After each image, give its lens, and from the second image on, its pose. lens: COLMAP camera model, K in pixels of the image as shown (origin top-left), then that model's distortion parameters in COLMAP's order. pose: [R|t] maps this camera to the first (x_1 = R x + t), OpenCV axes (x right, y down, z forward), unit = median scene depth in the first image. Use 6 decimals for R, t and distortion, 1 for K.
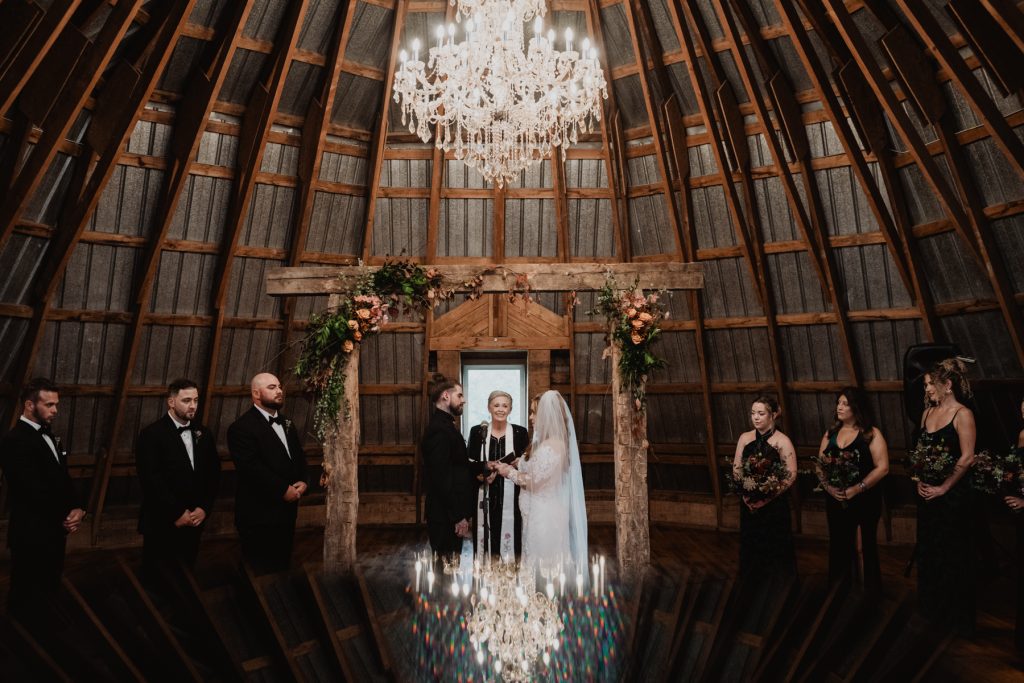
lens RADIAL K [[1833.1, 0, 512.0], [0, 1833.1, 341.5], [0, 0, 1]] dist [-0.256878, -0.006568]
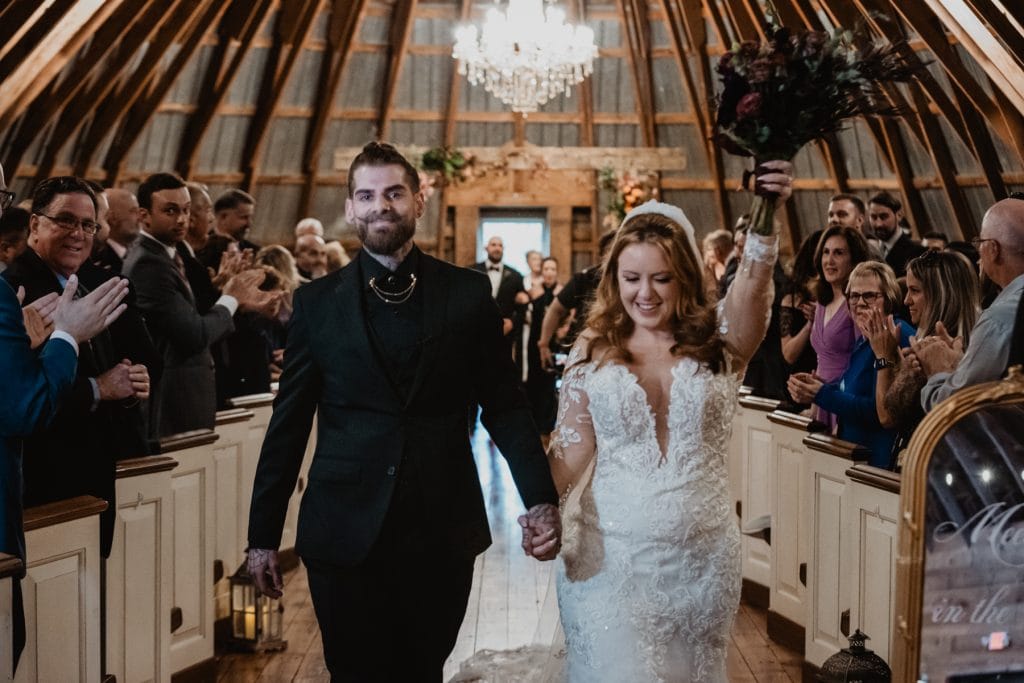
lens RADIAL K [[1833.1, 0, 512.0], [0, 1833.1, 341.5], [0, 0, 1]] dist [-0.256878, -0.006568]
pose [[0.999846, 0.014497, -0.009918, 0.000391], [-0.013681, 0.996866, 0.077913, -0.007499], [0.011016, -0.077766, 0.996911, -0.240383]]
